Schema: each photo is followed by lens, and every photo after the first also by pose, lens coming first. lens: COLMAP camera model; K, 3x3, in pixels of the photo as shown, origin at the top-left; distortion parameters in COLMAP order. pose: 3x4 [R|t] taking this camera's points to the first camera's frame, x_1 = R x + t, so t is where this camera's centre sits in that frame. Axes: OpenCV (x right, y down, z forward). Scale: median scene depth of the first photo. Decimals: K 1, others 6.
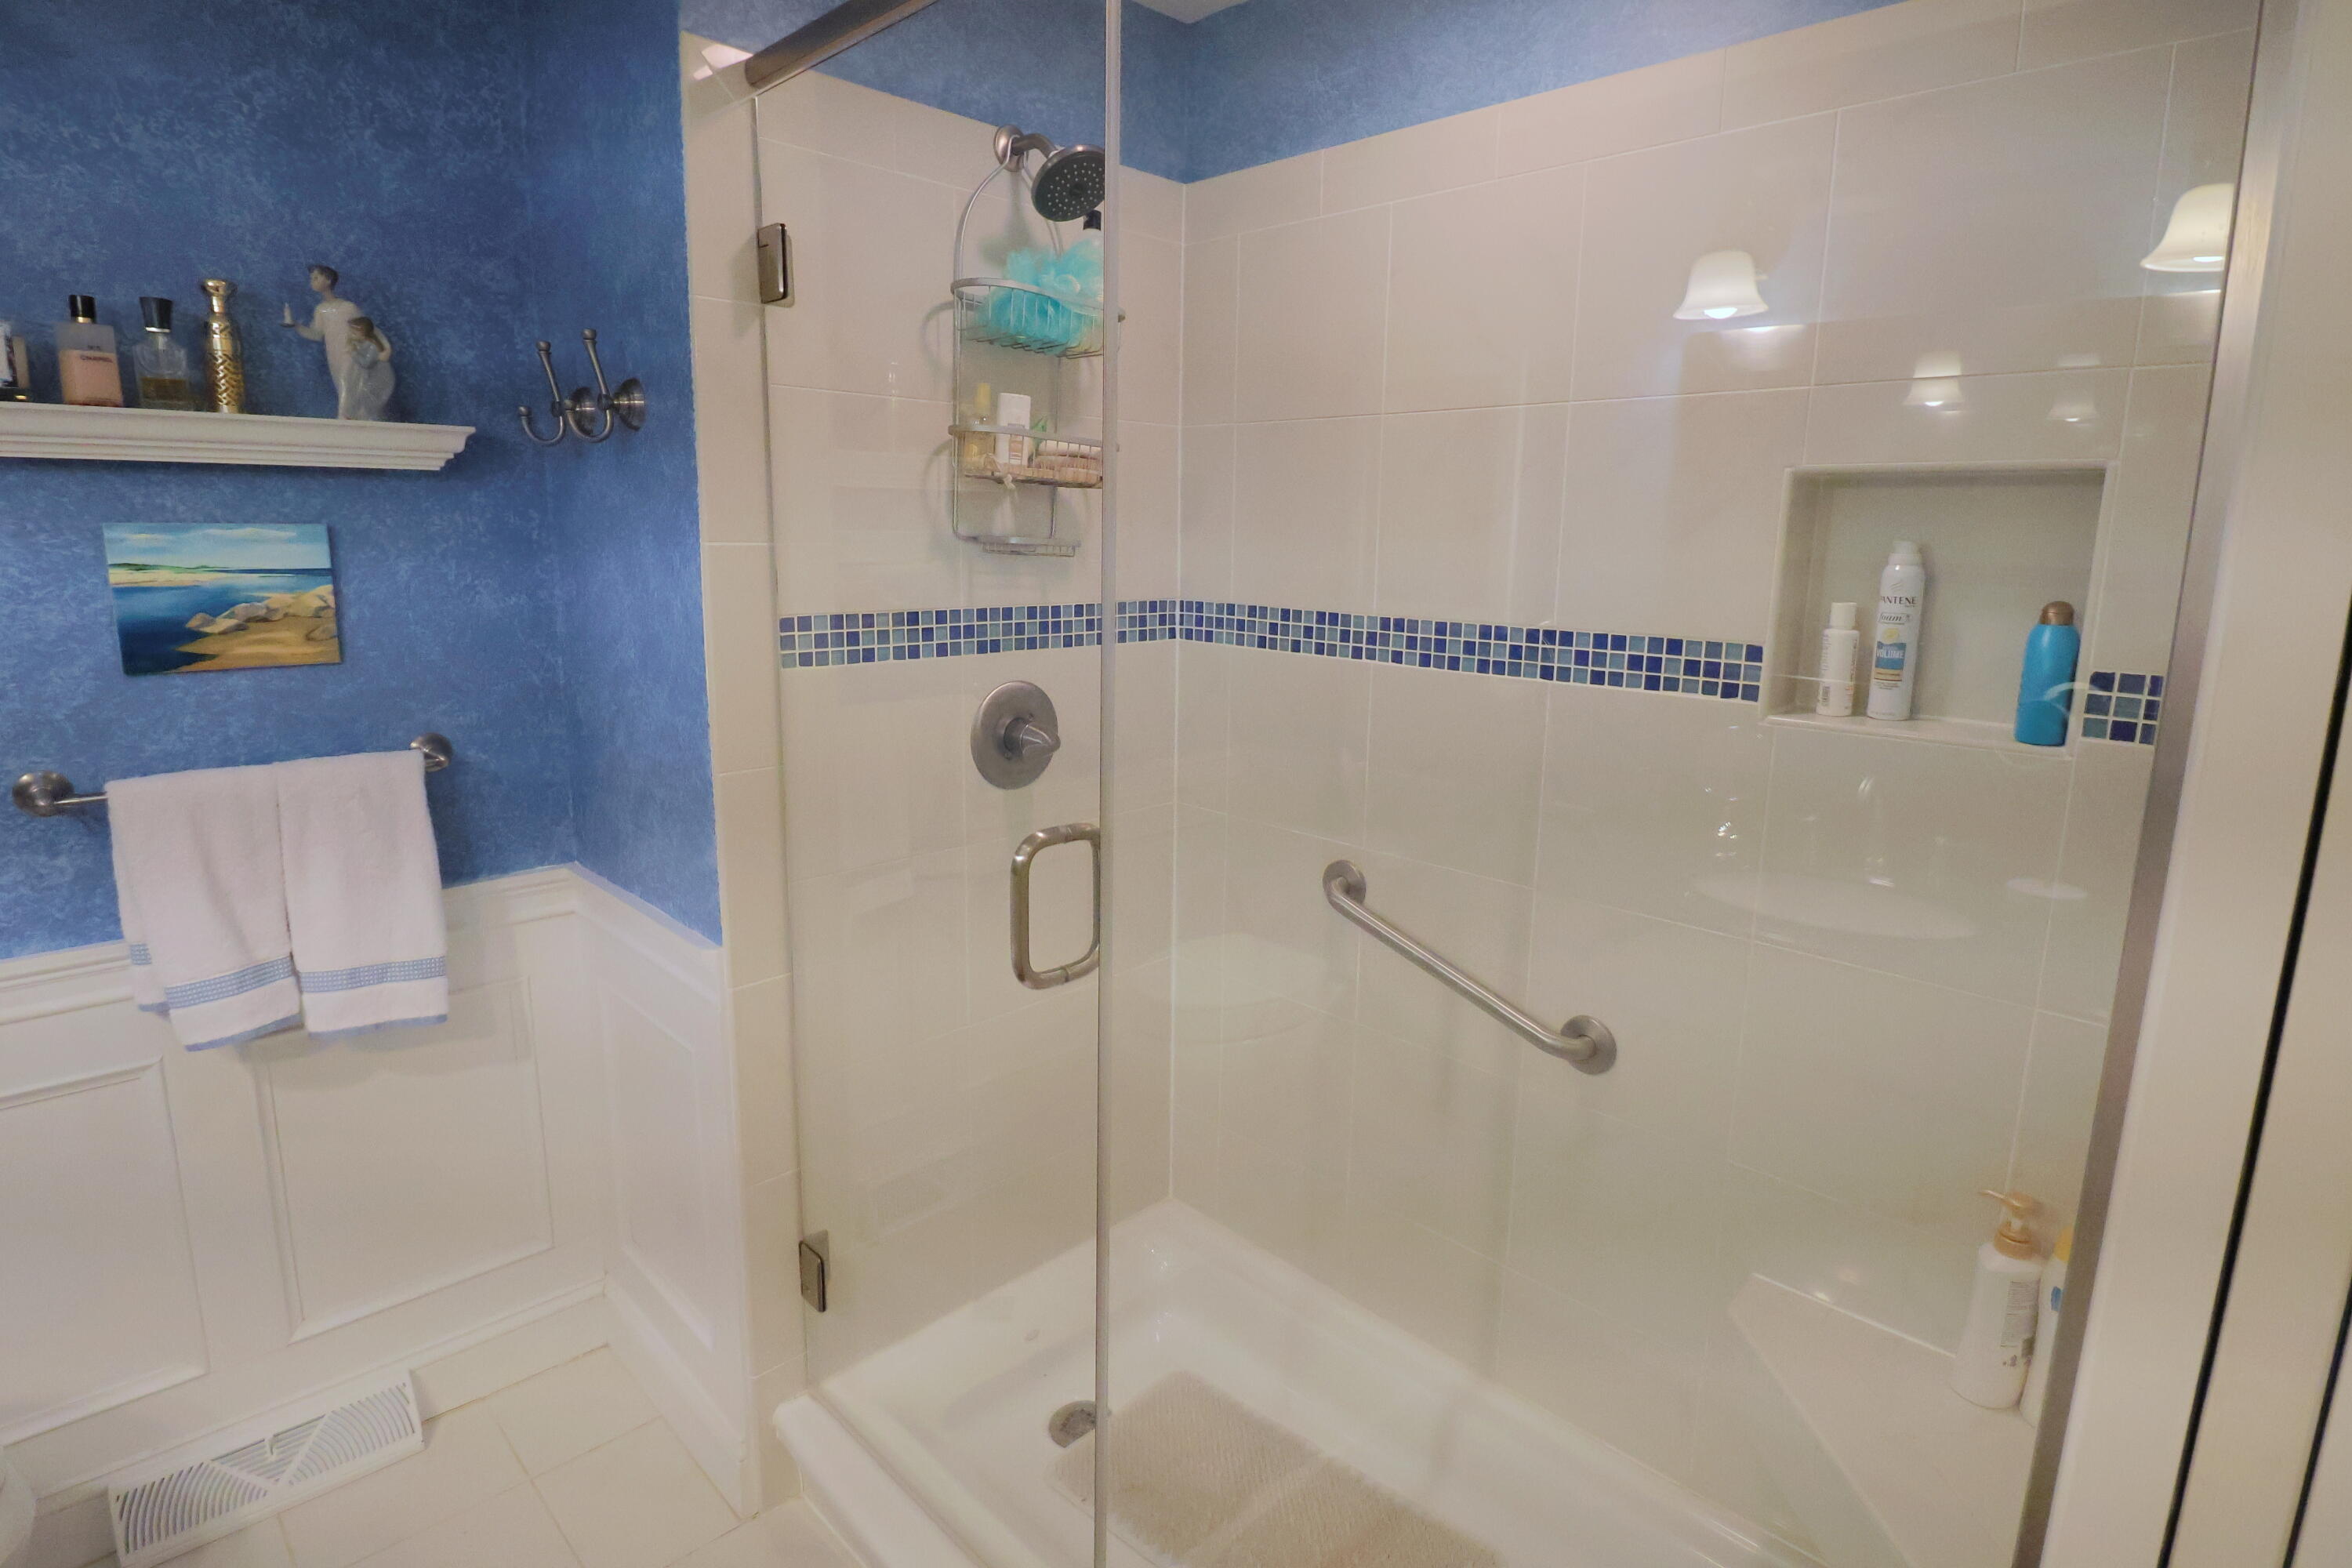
lens RADIAL K [[1199.1, 0, 1176.8], [0, 1199.1, 742.7], [0, 0, 1]] dist [-0.001965, -0.011927]
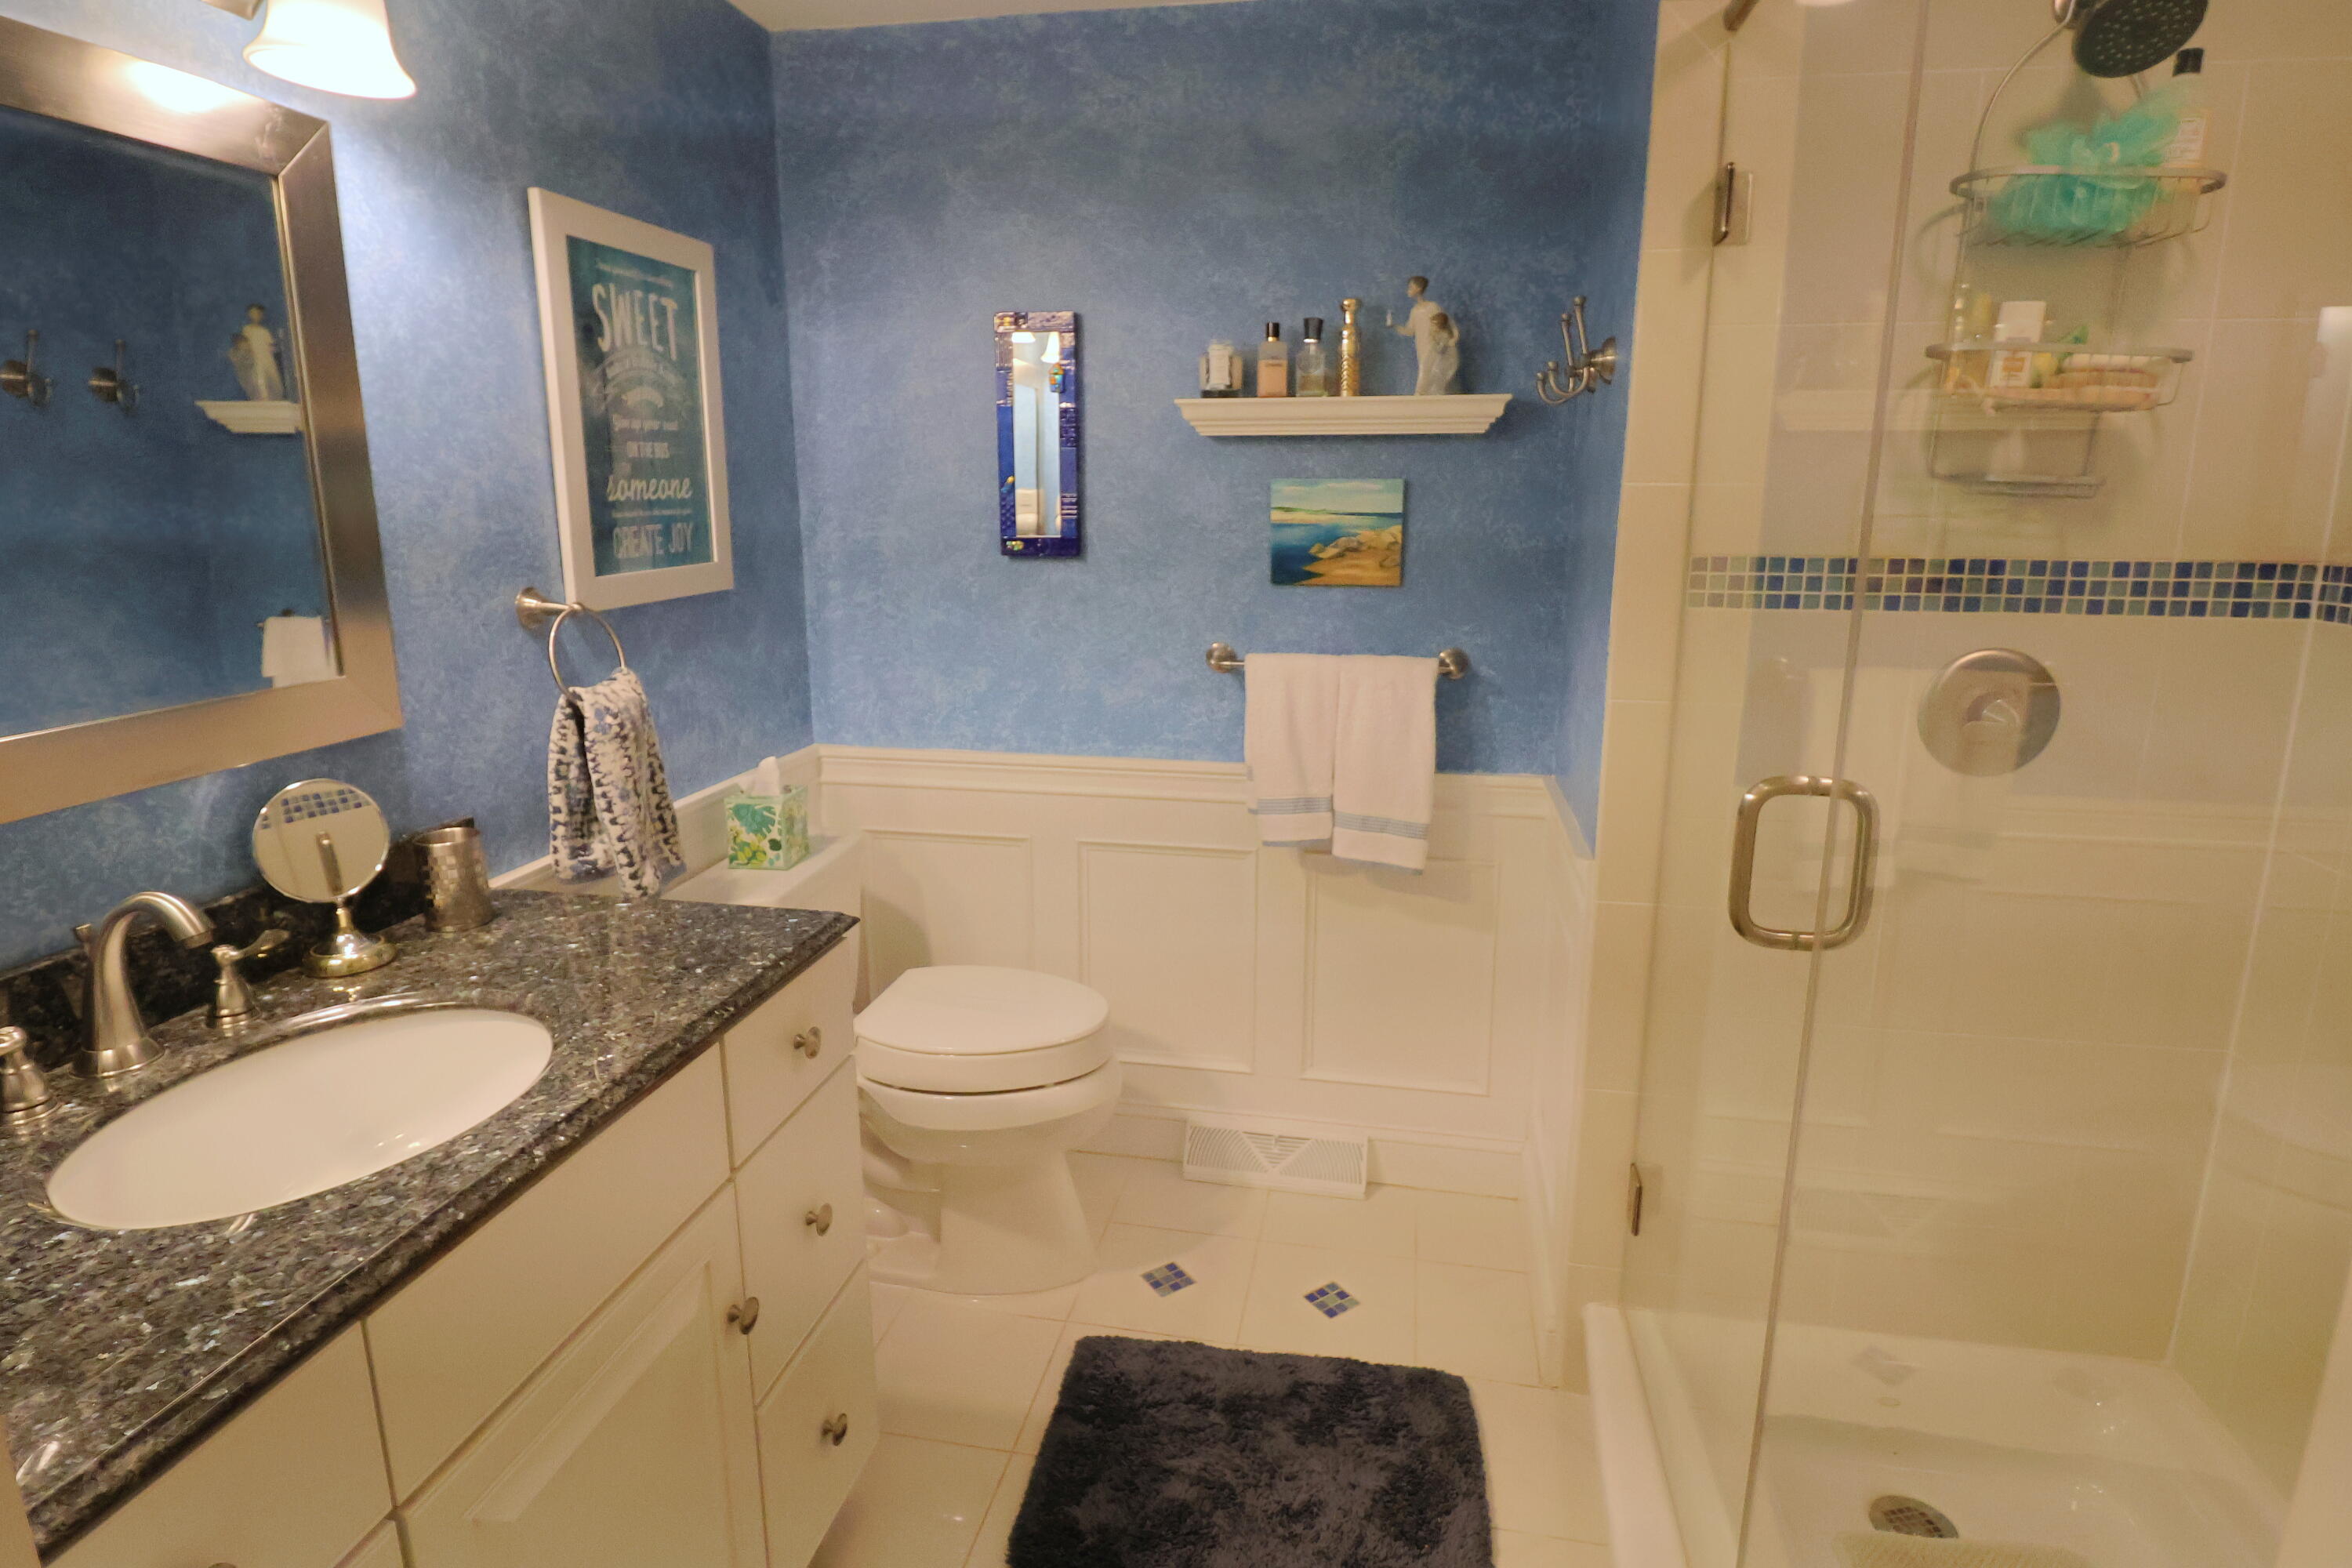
lens RADIAL K [[1199.1, 0, 1176.8], [0, 1199.1, 742.7], [0, 0, 1]] dist [-0.001965, -0.011927]
pose [[0.568990, 0.150374, -0.808479, 0.249549], [-0.135500, 0.986845, 0.088188, 0.020000], [0.811105, 0.059370, 0.581880, 0.054596]]
